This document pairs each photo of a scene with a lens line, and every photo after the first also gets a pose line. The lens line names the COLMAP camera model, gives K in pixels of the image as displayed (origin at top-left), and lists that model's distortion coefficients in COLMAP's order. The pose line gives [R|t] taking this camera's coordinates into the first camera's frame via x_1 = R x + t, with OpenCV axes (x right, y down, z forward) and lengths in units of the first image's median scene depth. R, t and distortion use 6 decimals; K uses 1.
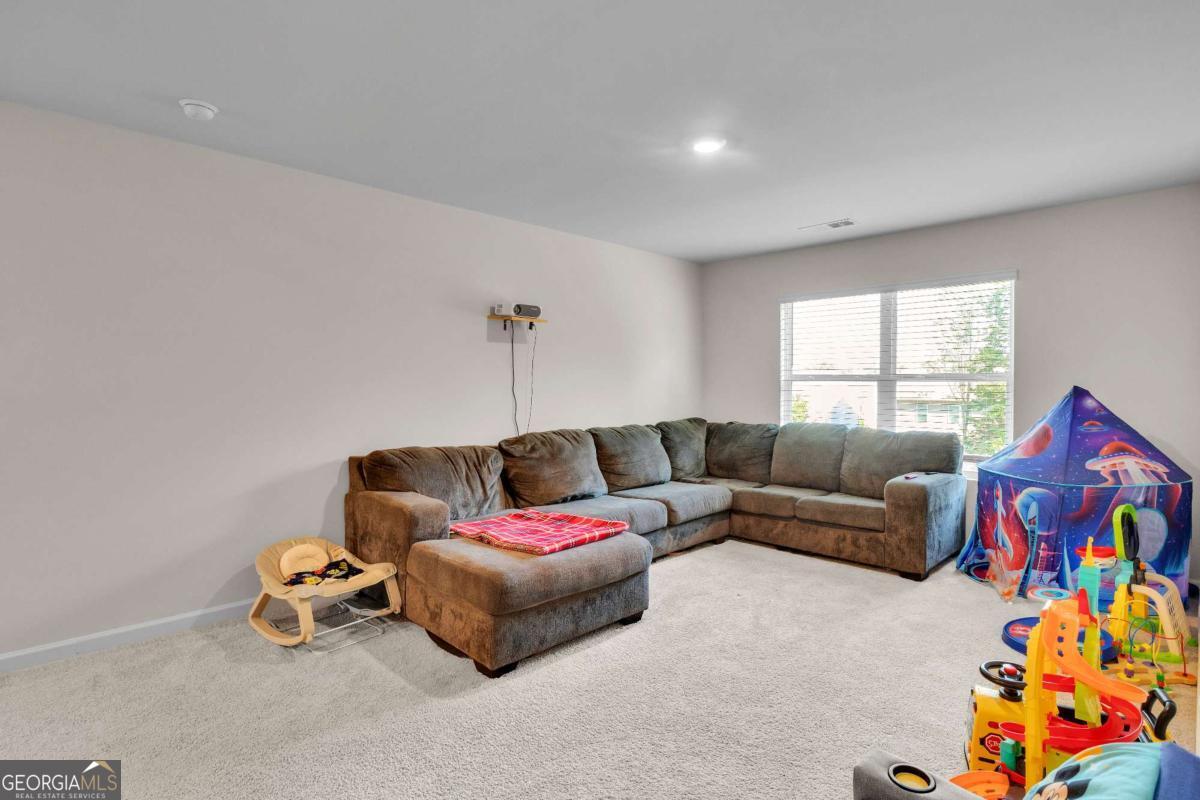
lens RADIAL K [[600.0, 0, 600.0], [0, 600.0, 400.0], [0, 0, 1]] dist [0.000698, 0.000144]
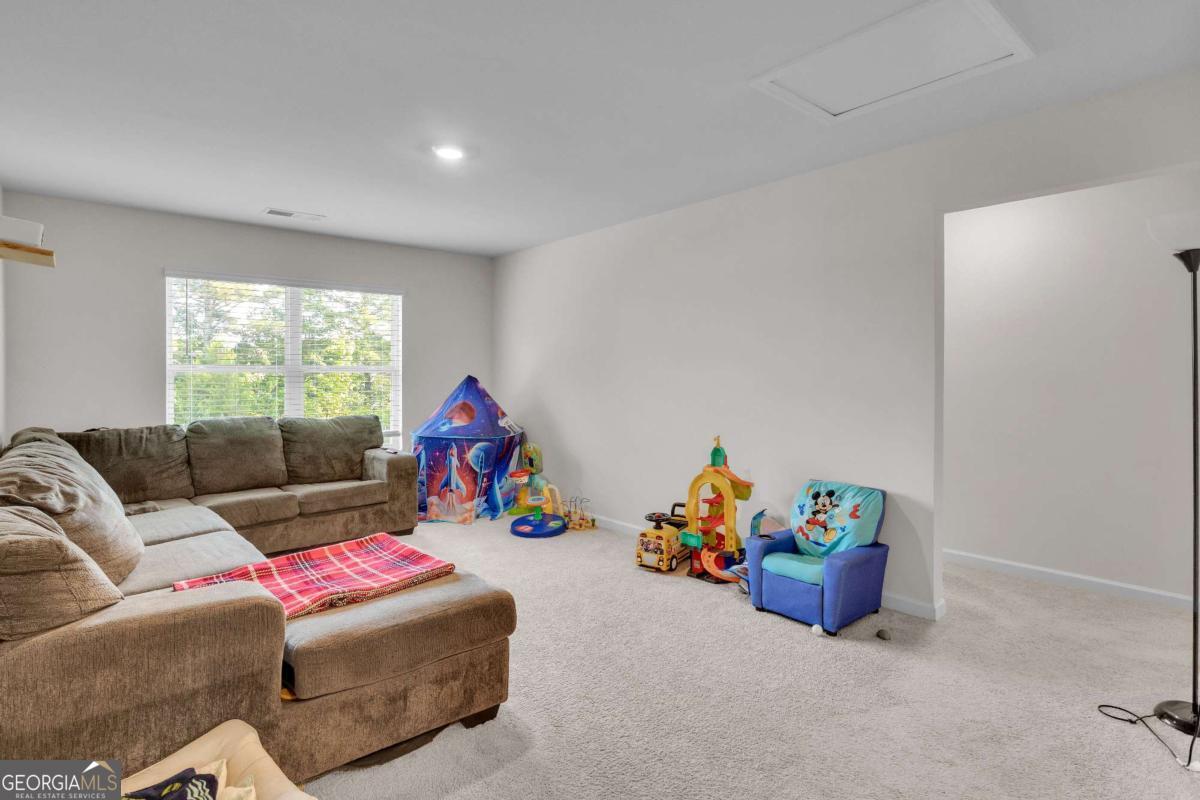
lens RADIAL K [[613.0, 0, 596.8], [0, 613.0, 383.9], [0, 0, 1]] dist [-0.001927, 0.000006]
pose [[0.074220, -0.018292, 0.997074, -0.751321], [0.030401, 0.999409, 0.016071, -0.017151], [-0.996778, 0.029120, 0.074733, 0.559107]]
